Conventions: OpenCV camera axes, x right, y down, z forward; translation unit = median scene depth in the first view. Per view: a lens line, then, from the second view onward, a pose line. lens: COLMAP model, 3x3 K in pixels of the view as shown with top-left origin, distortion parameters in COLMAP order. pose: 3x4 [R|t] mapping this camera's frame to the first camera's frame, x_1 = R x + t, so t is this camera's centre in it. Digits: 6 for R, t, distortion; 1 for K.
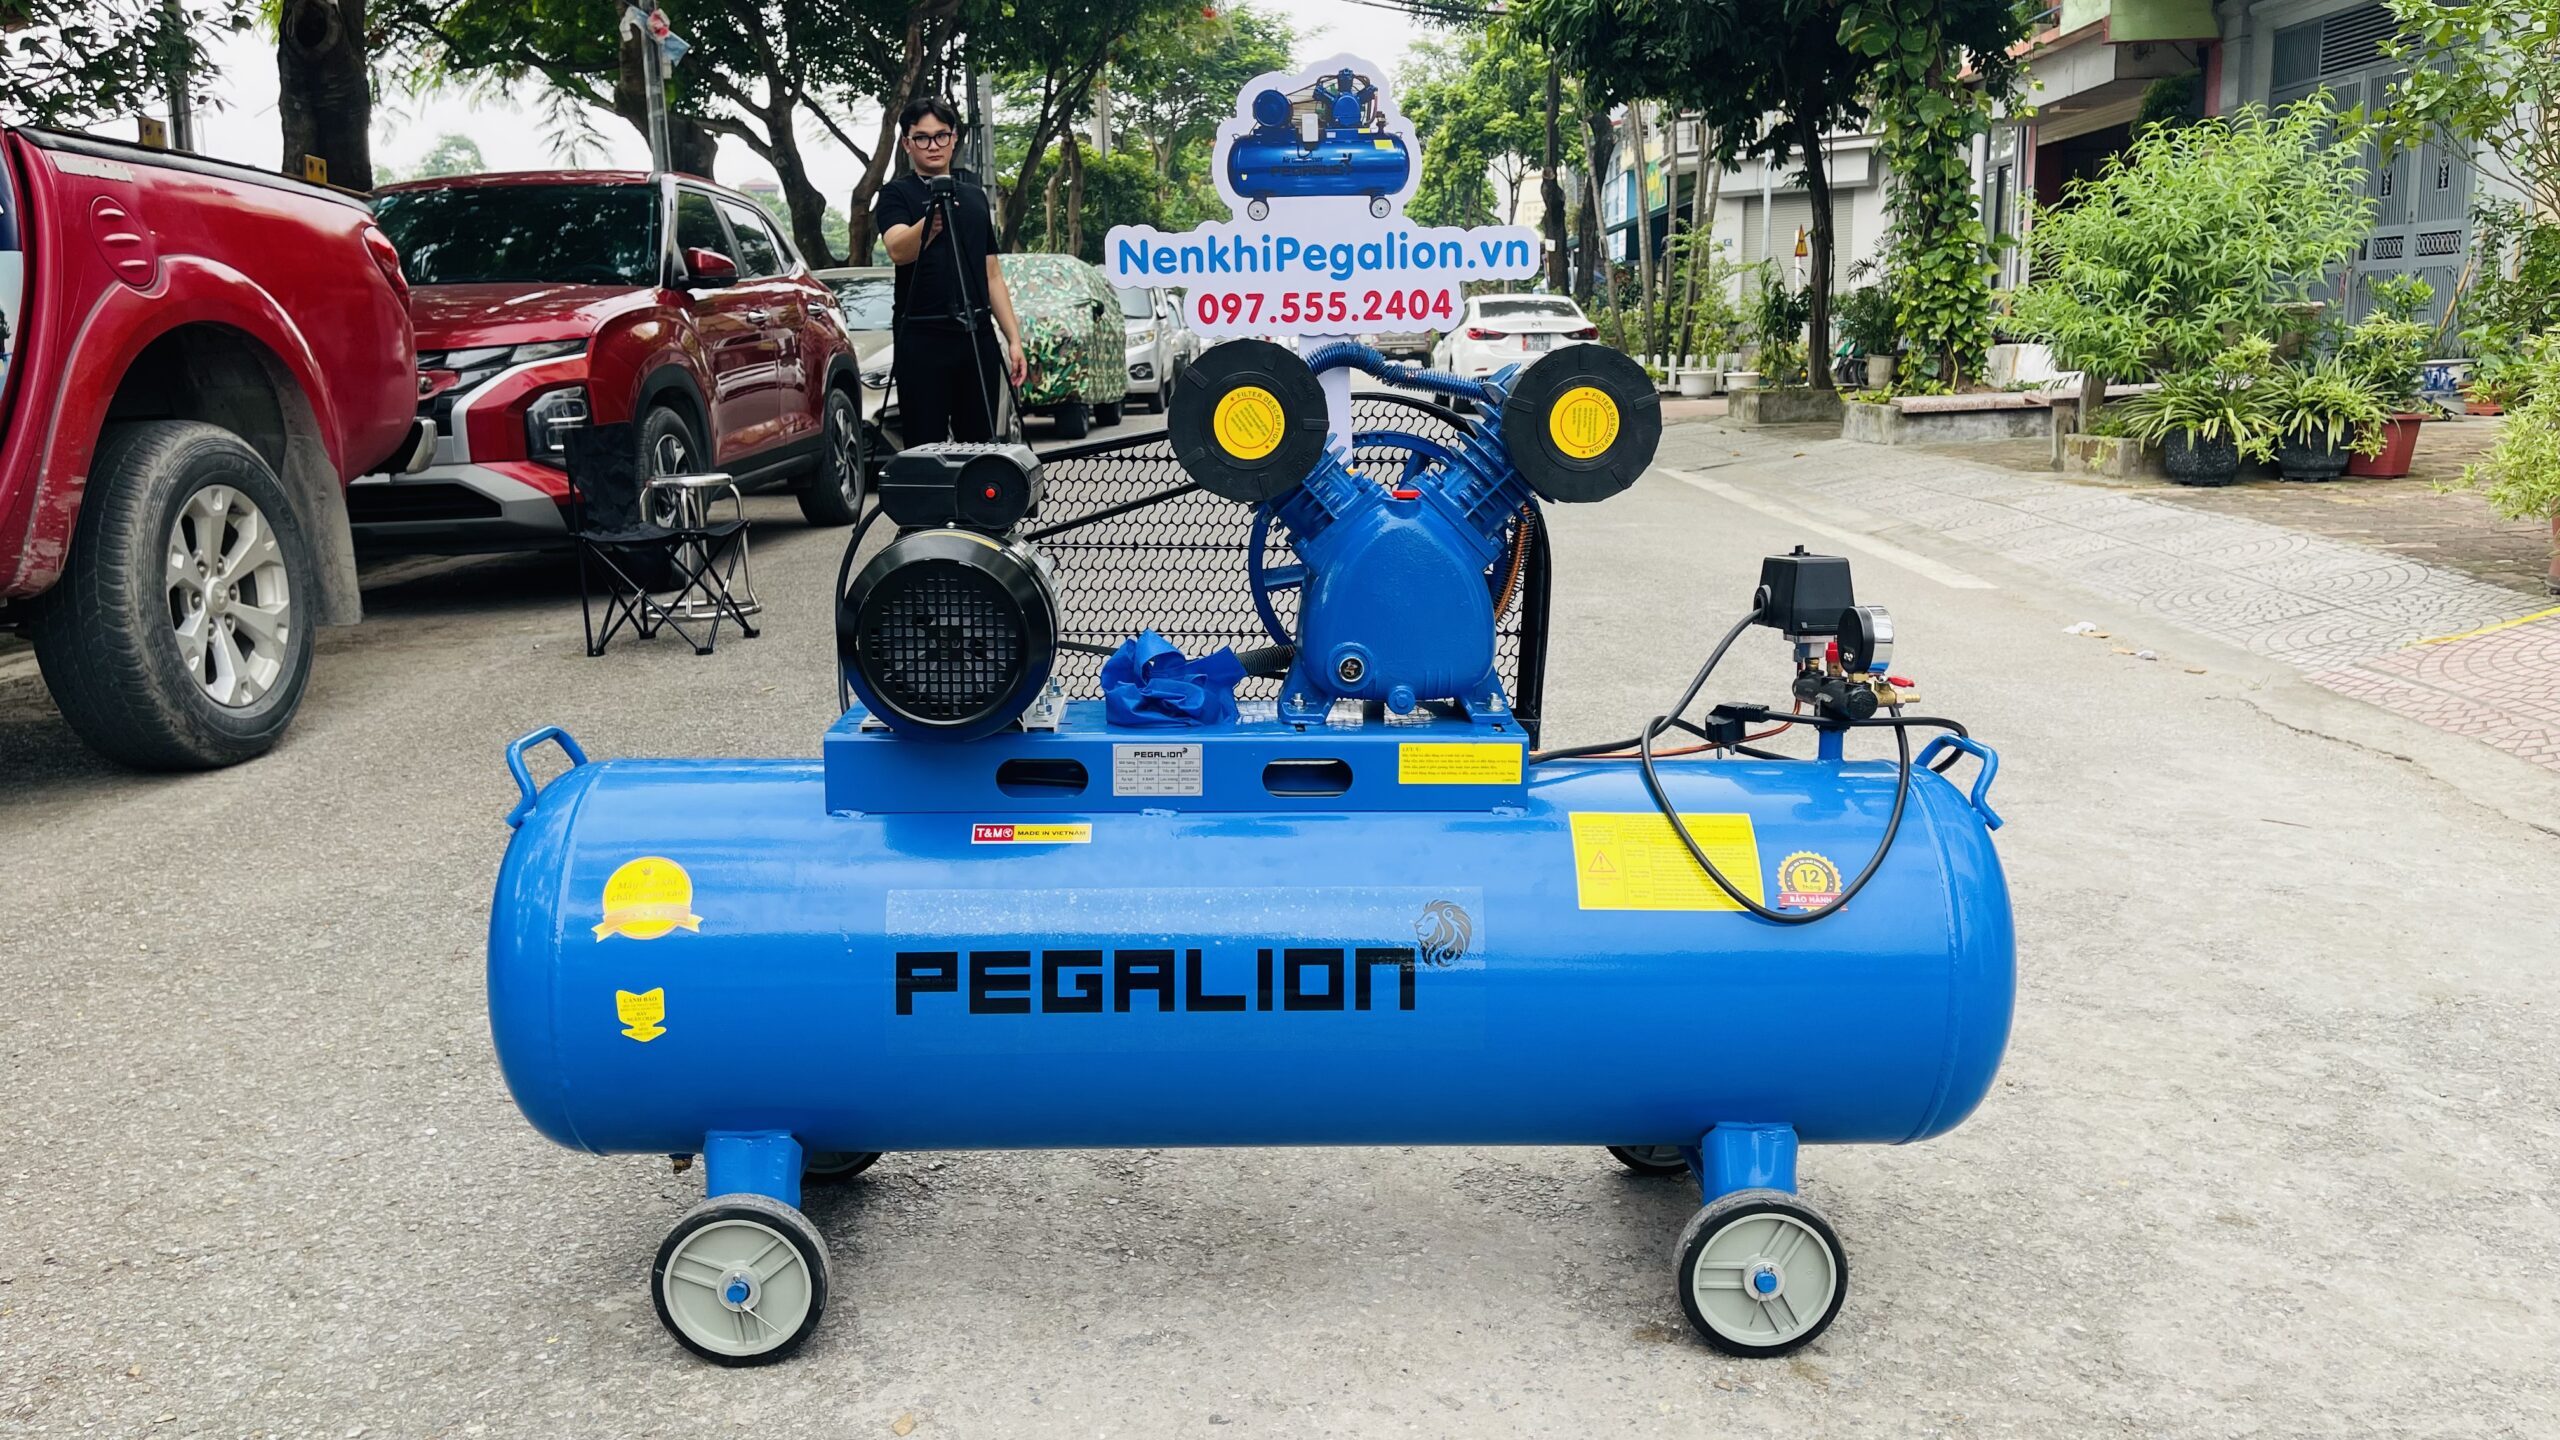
lens RADIAL K [[1975.2, 0, 1278.6], [0, 1975.2, 726.7], [0, 0, 1]] dist [0.038510, -0.005040]
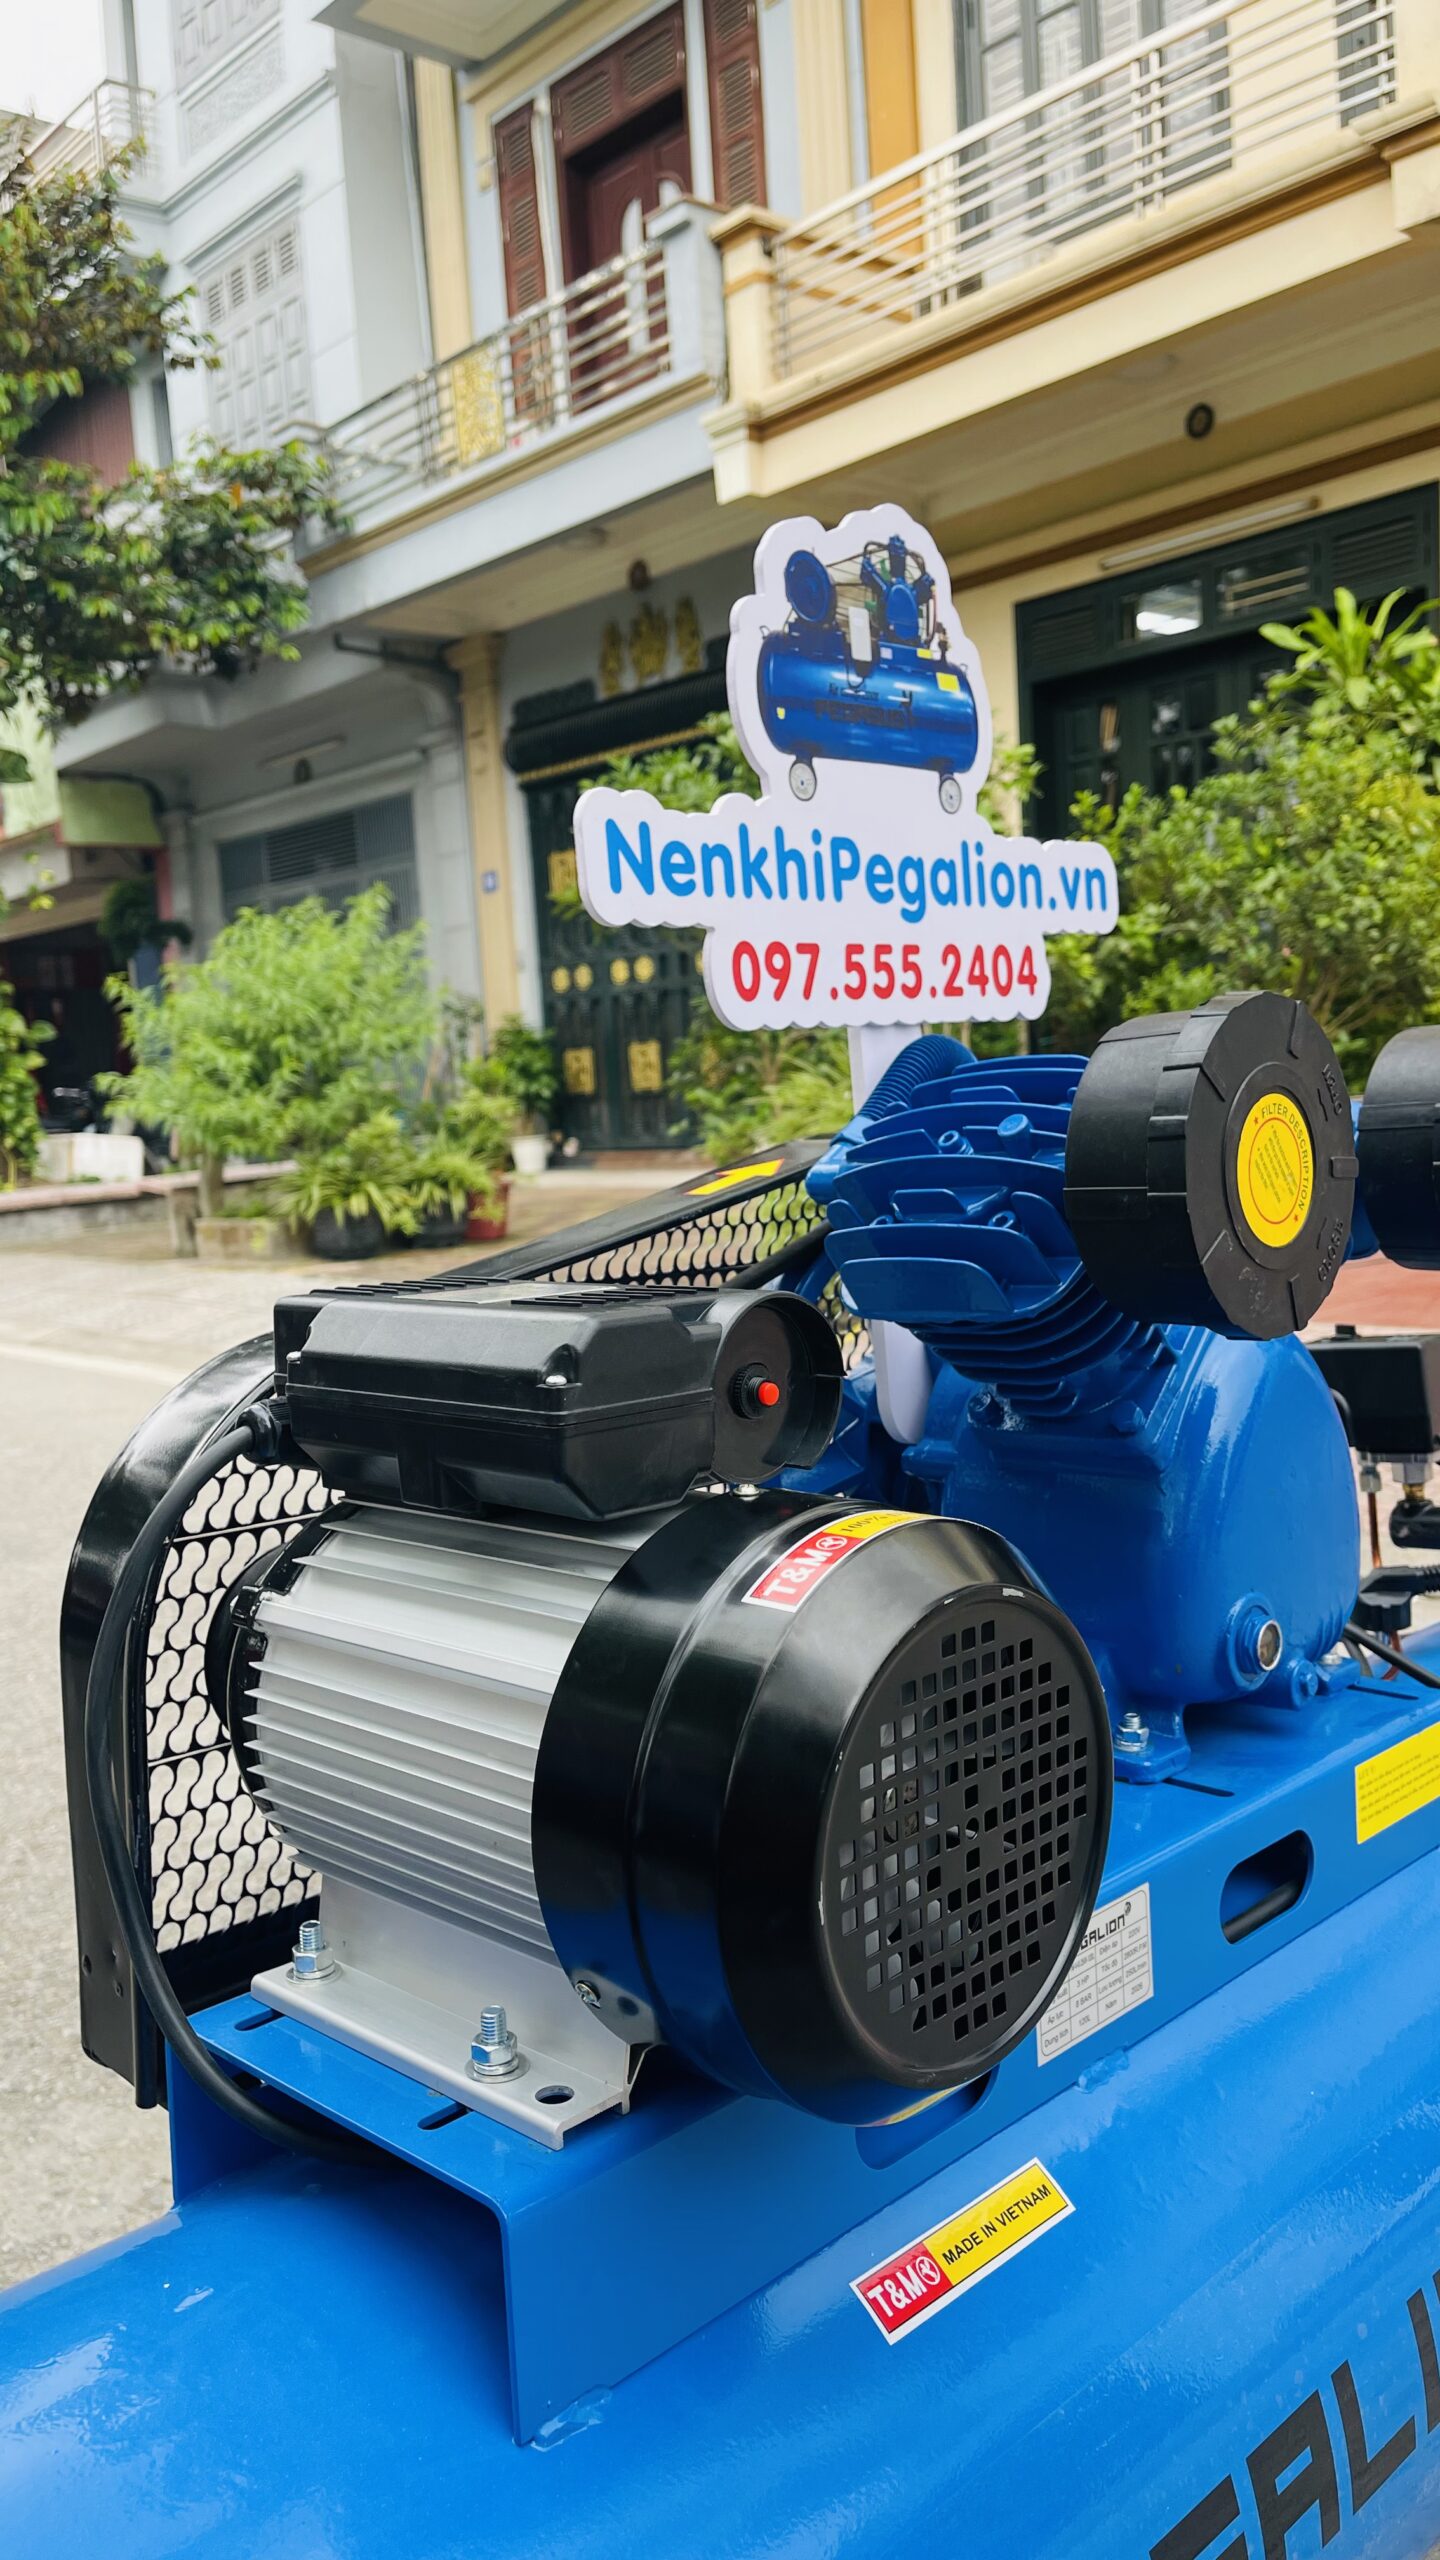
lens RADIAL K [[1975.2, 0, 711.2], [0, 1975.2, 1285.2], [0, 0, 1]] dist [0.038510, -0.005040]
pose [[0.727740, -0.091075, 0.679779, -0.380450], [0.172526, 0.983582, -0.052921, -0.110465], [-0.663799, 0.155792, 0.731505, 0.660531]]
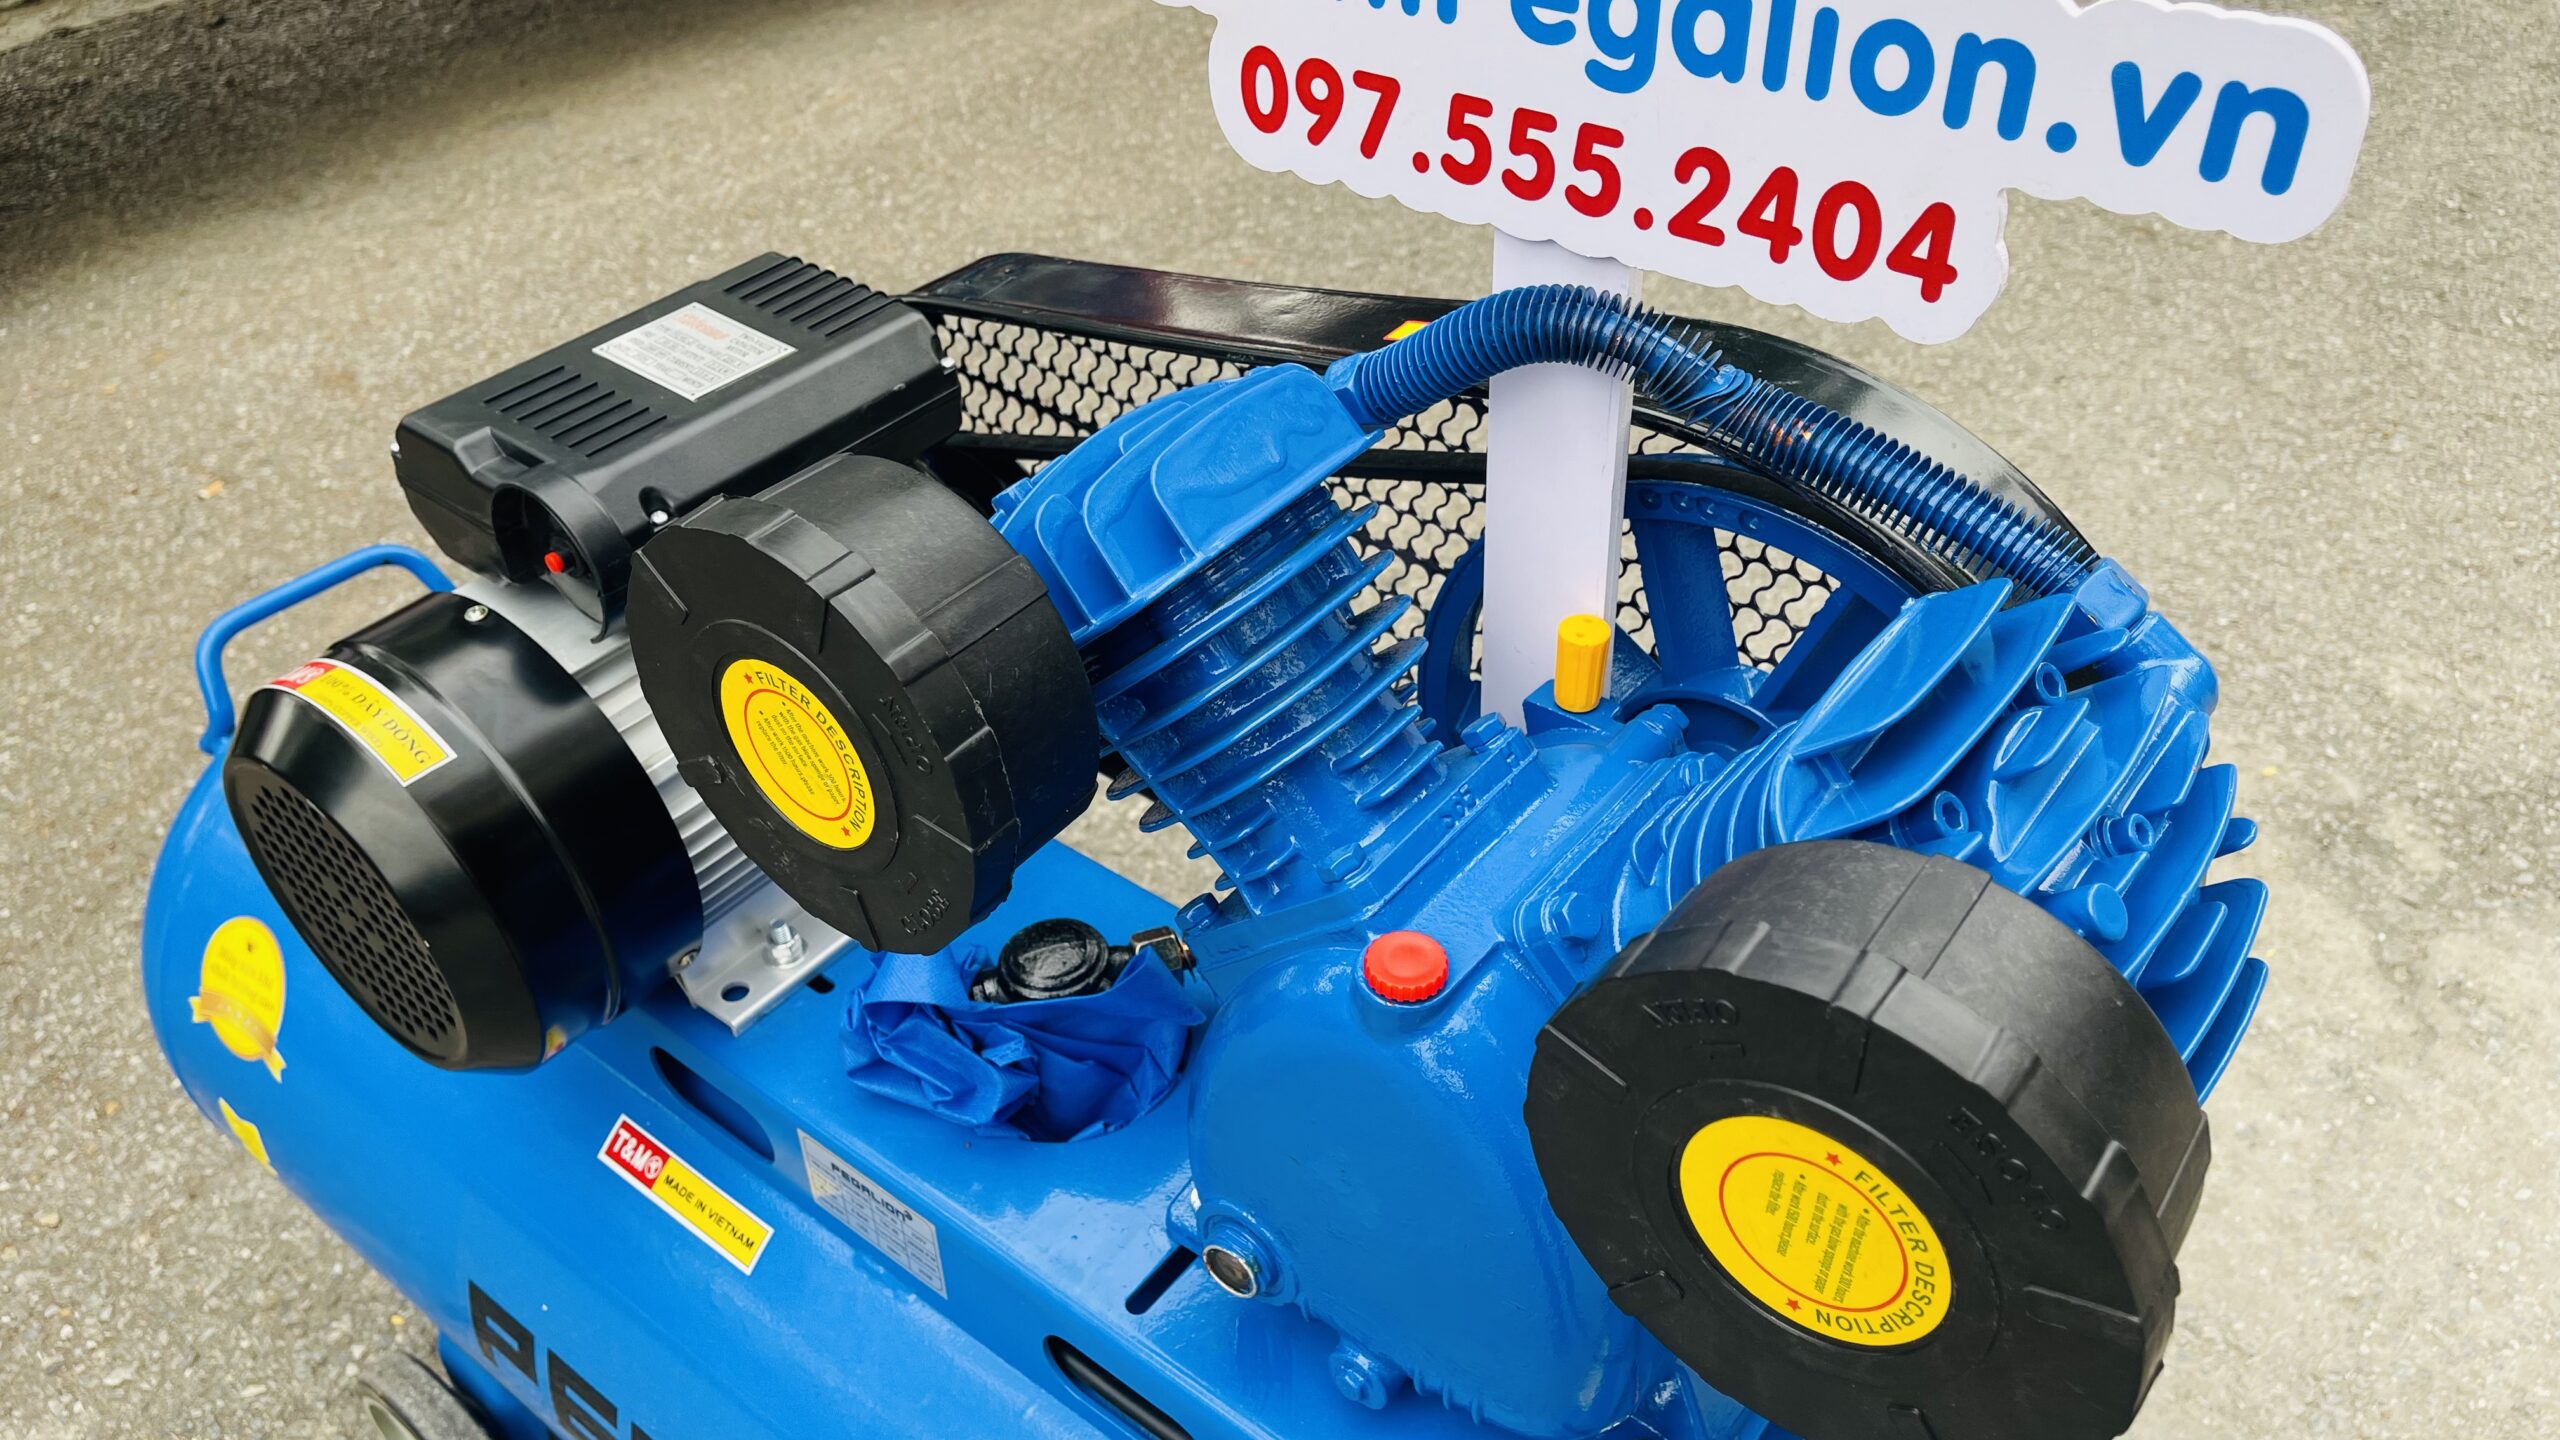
lens RADIAL K [[1975.2, 0, 1279.5], [0, 1975.2, 707.4], [0, 0, 1]] dist [0.038510, -0.005040]
pose [[0.762856, 0.388964, -0.516486, 0.183434], [-0.093285, 0.856665, 0.507369, -0.292986], [0.639803, -0.338870, 0.689796, 0.730511]]
